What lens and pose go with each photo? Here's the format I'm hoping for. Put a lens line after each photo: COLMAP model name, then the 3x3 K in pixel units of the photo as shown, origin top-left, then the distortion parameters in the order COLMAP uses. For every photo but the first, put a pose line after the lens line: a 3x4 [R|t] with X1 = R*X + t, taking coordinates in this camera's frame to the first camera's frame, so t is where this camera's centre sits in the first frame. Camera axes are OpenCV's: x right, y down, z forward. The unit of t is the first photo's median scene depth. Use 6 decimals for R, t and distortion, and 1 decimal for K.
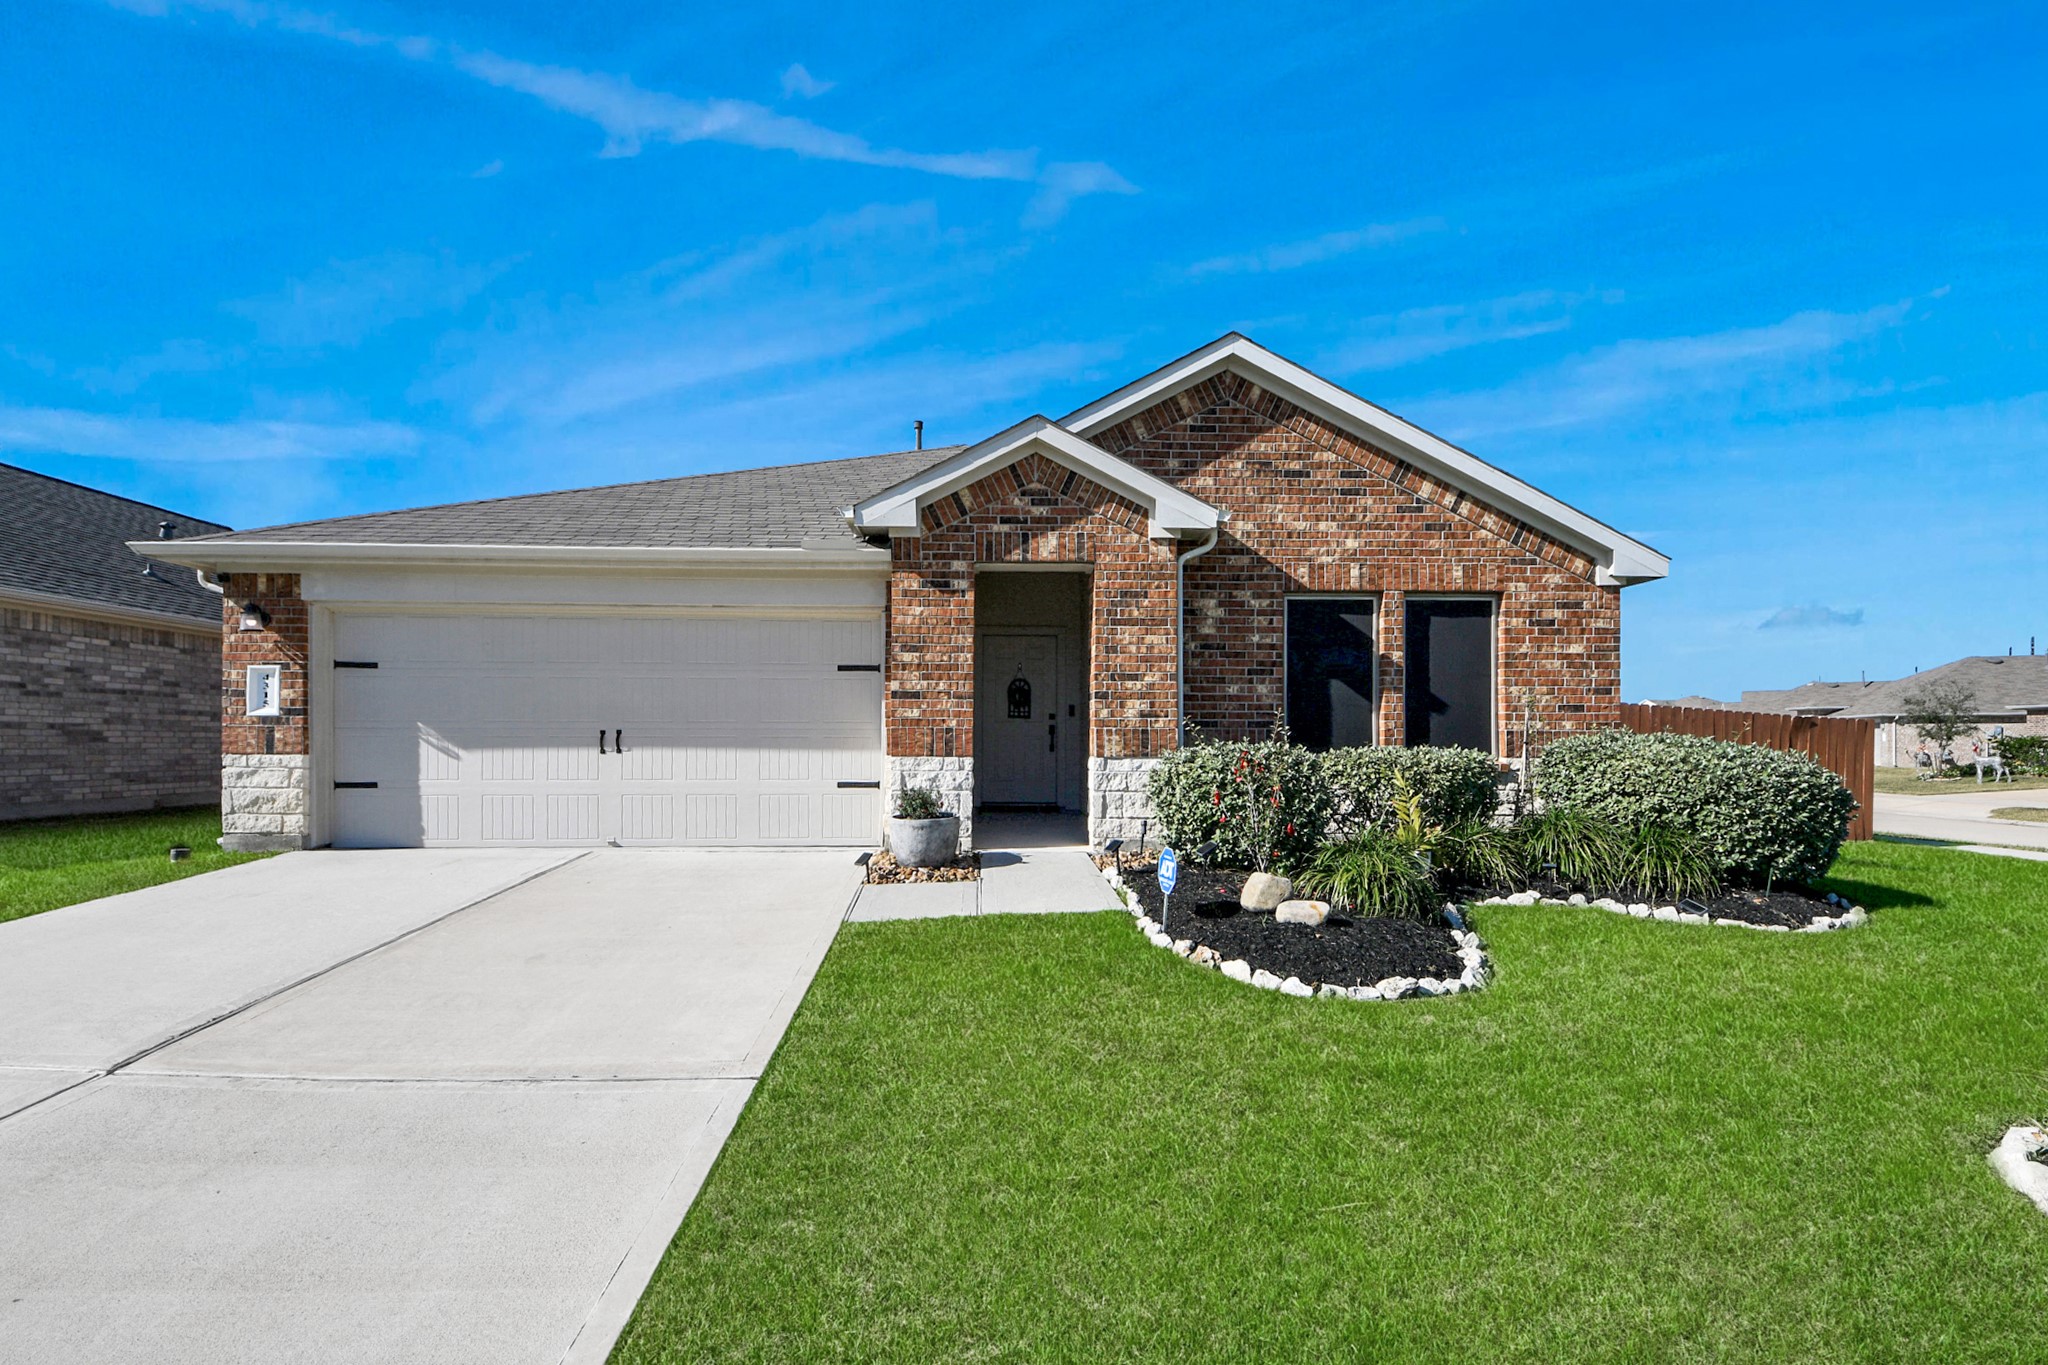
lens RADIAL K [[847.5, 0, 1010.1], [0, 847.5, 711.6], [0, 0, 1]] dist [0.020608, -0.017574]
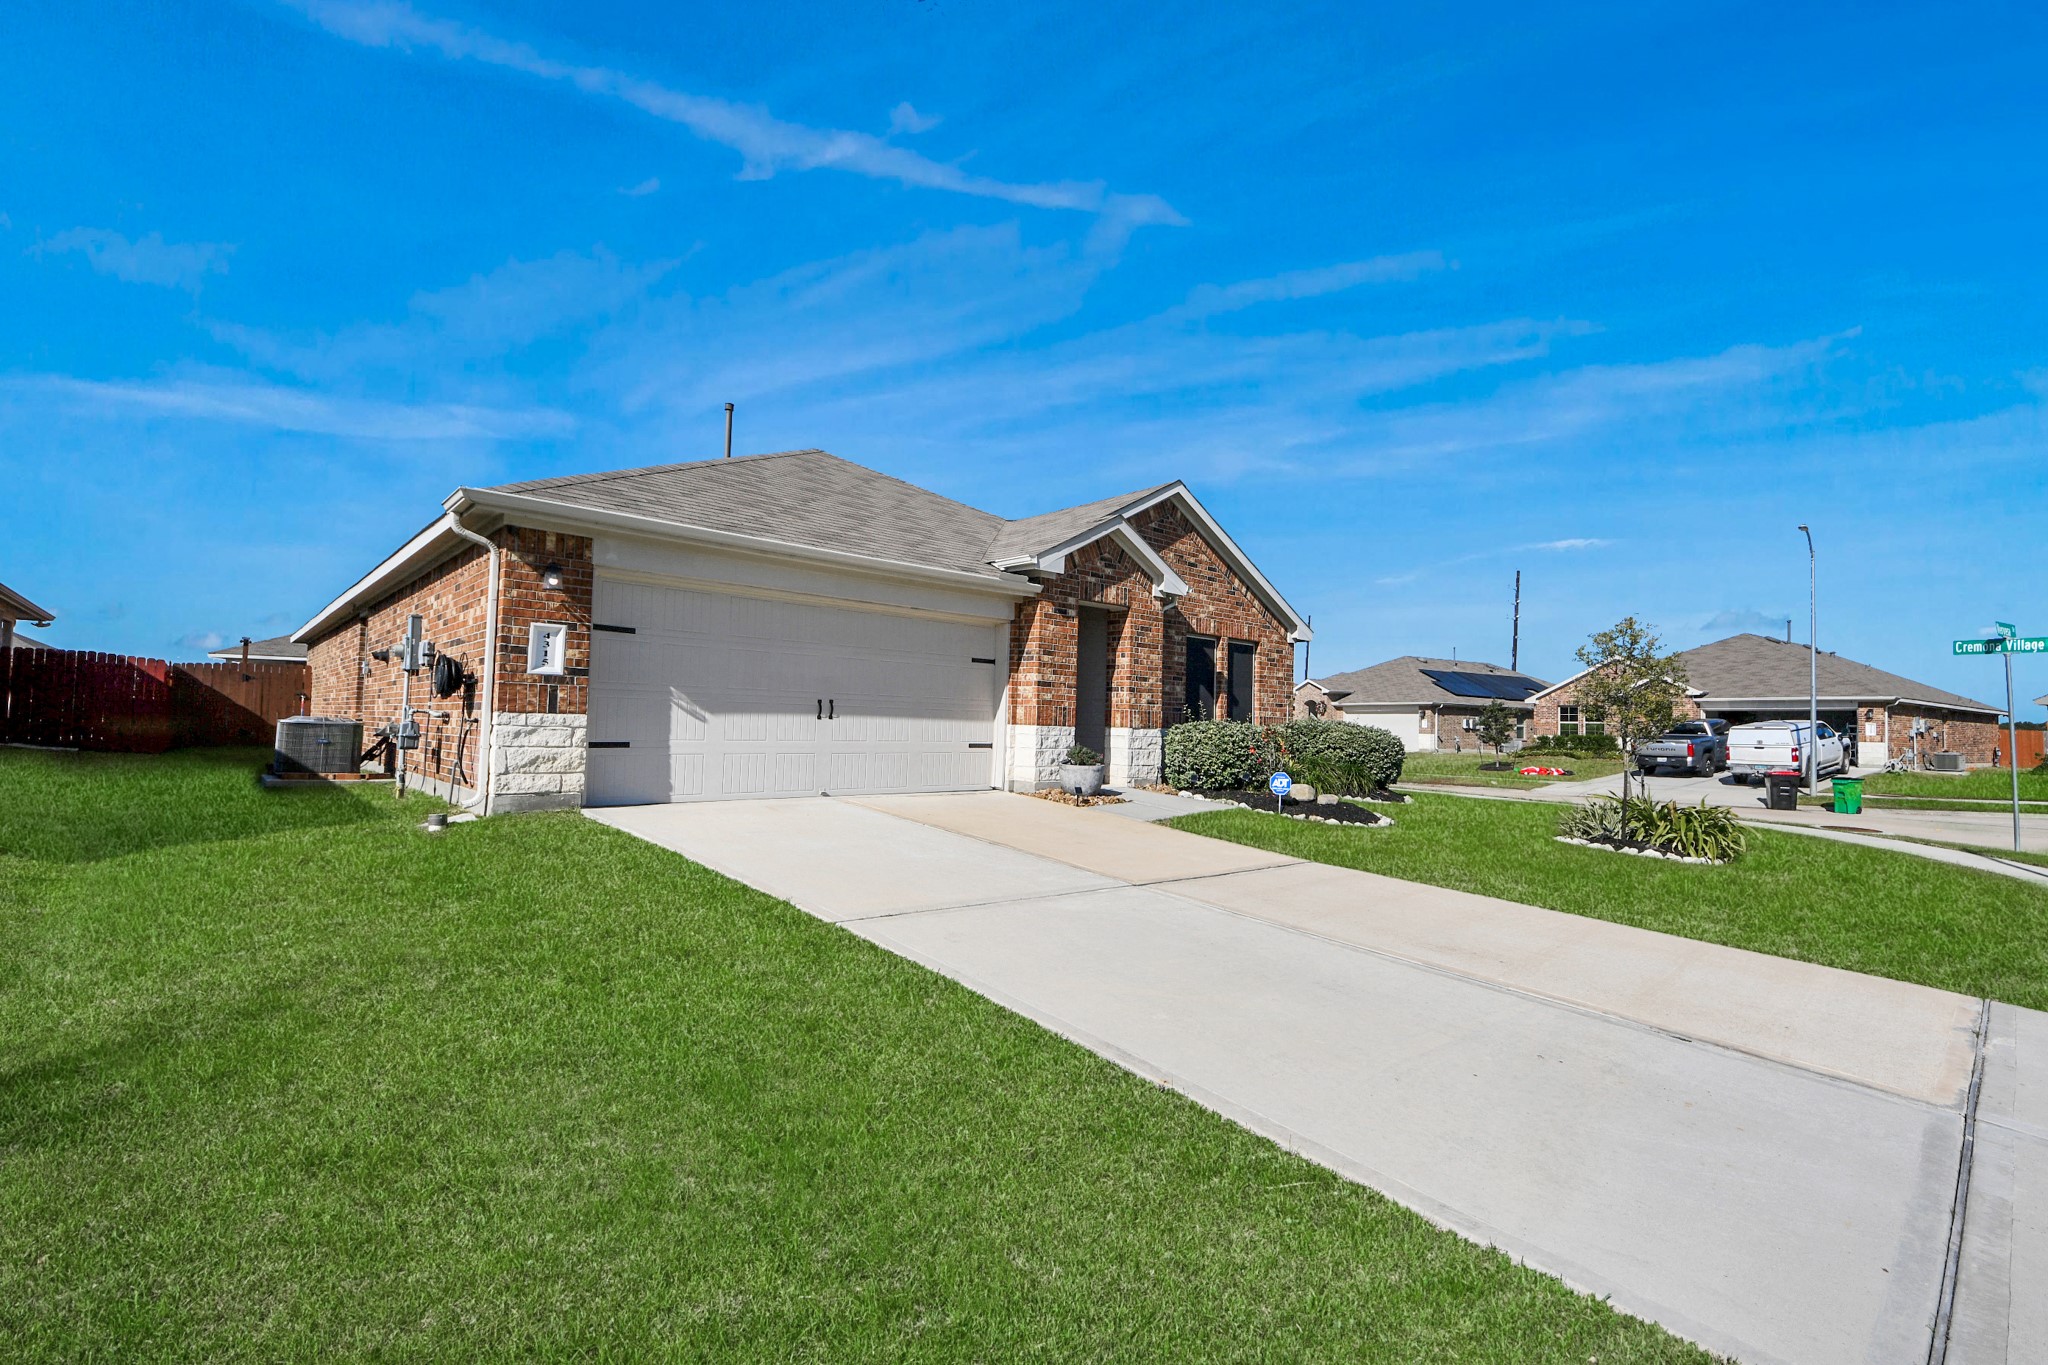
lens RADIAL K [[886.0, 0, 1026.6], [0, 886.0, 652.1], [0, 0, 1]] dist [-0.001237, -0.000039]
pose [[0.757247, 0.068808, 0.649494, -1.120264], [-0.046054, 0.997585, -0.051990, 0.006621], [-0.651503, 0.009458, 0.758587, -0.150008]]
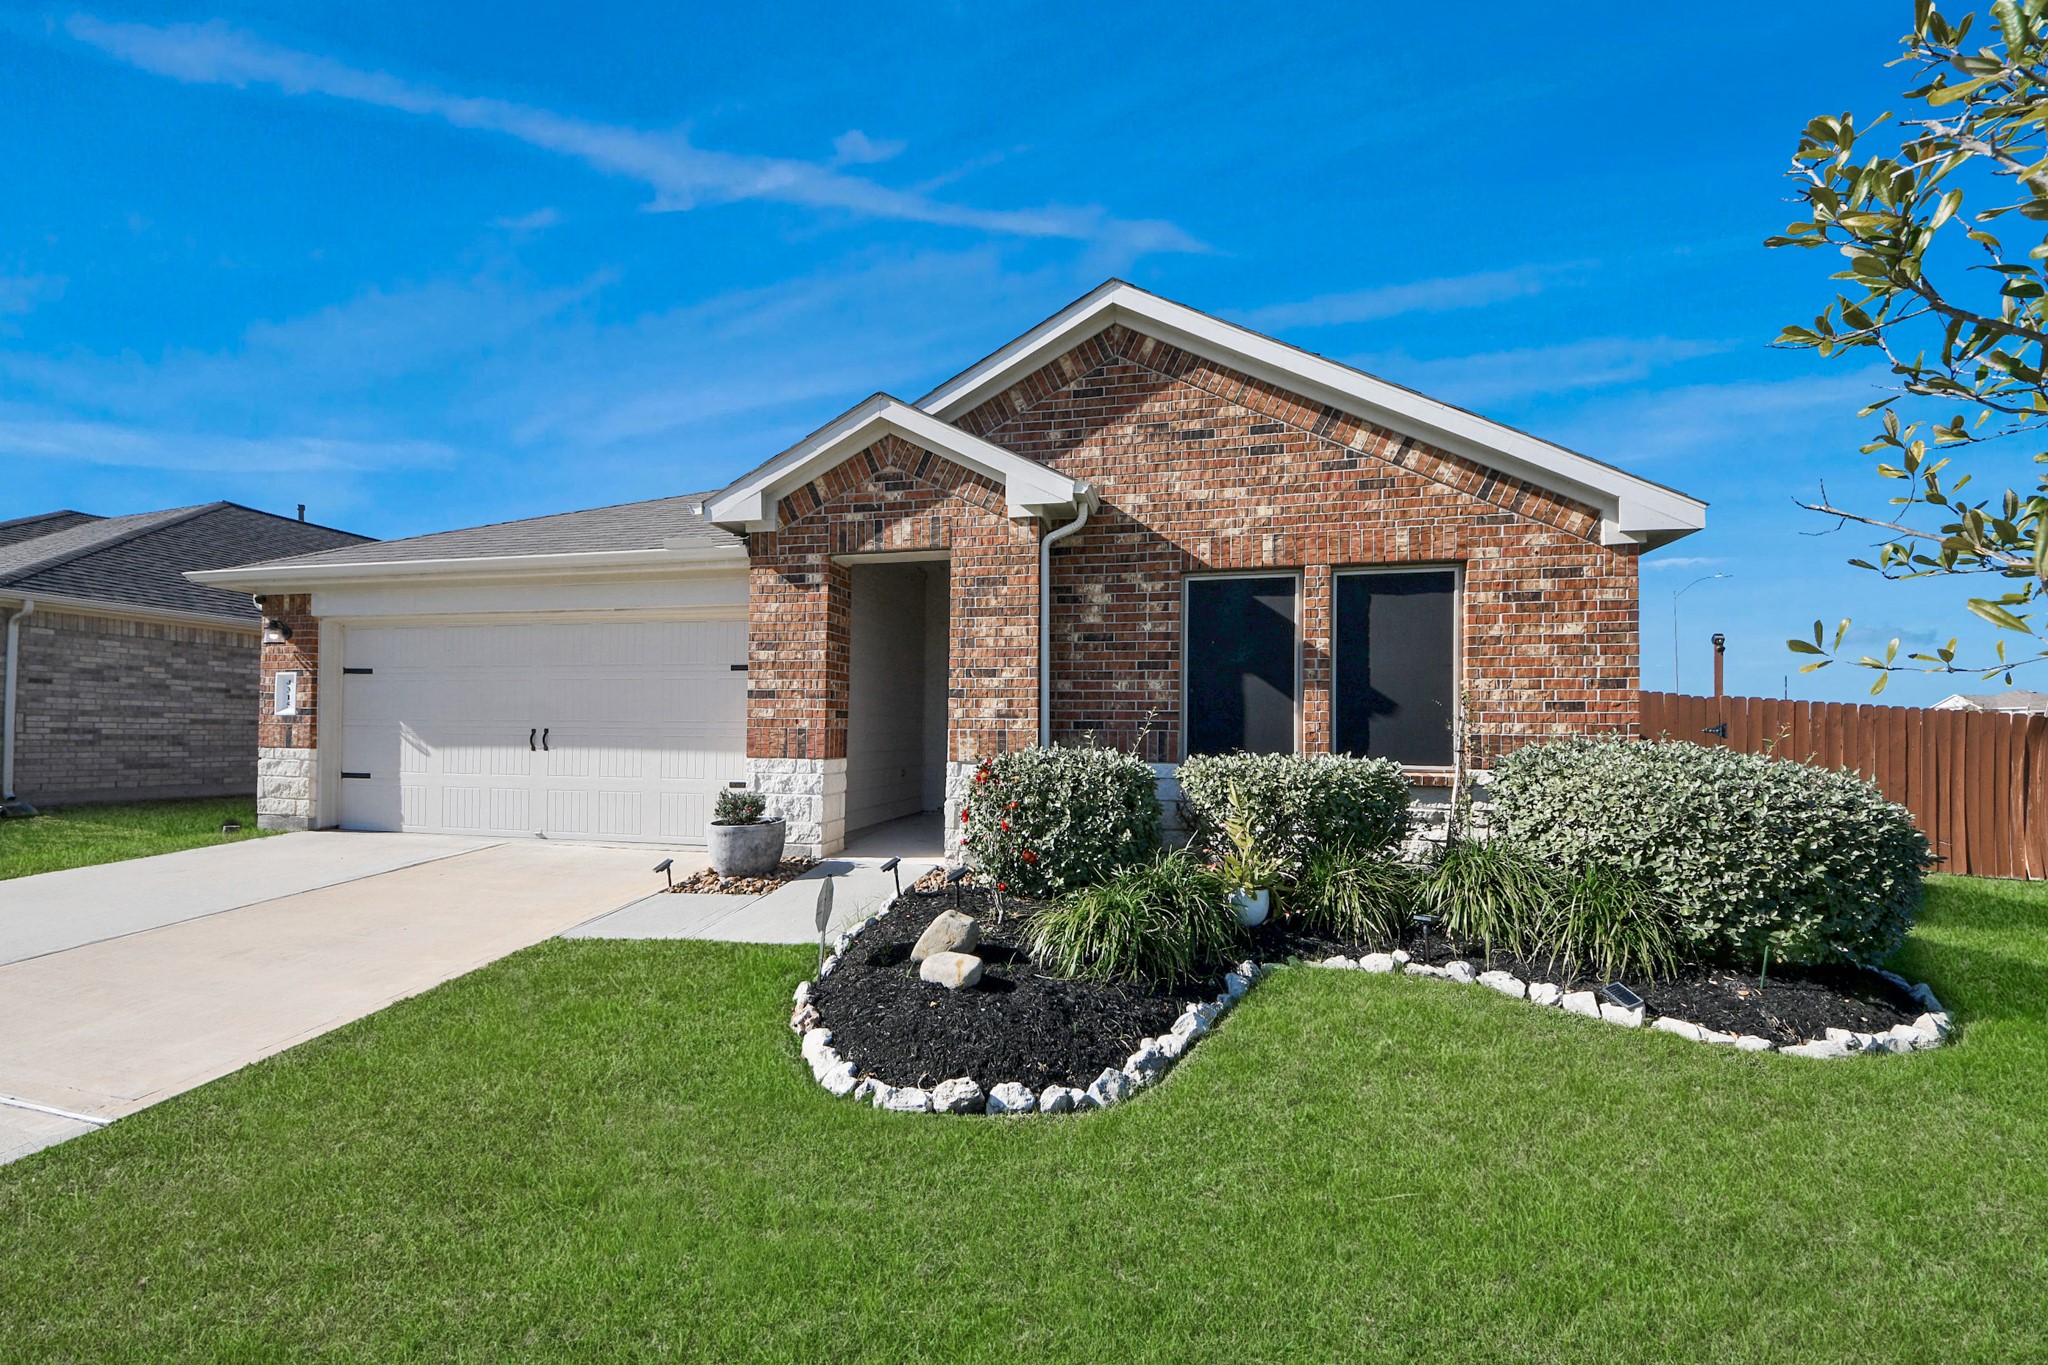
lens RADIAL K [[781.0, 0, 1017.1], [0, 781.0, 698.4], [0, 0, 1]] dist [0.022885, -0.018845]
pose [[0.968819, -0.004679, -0.247724, 0.370250], [0.001443, 0.999911, -0.013245, -0.002610], [0.247764, 0.012475, 0.968740, 0.198398]]
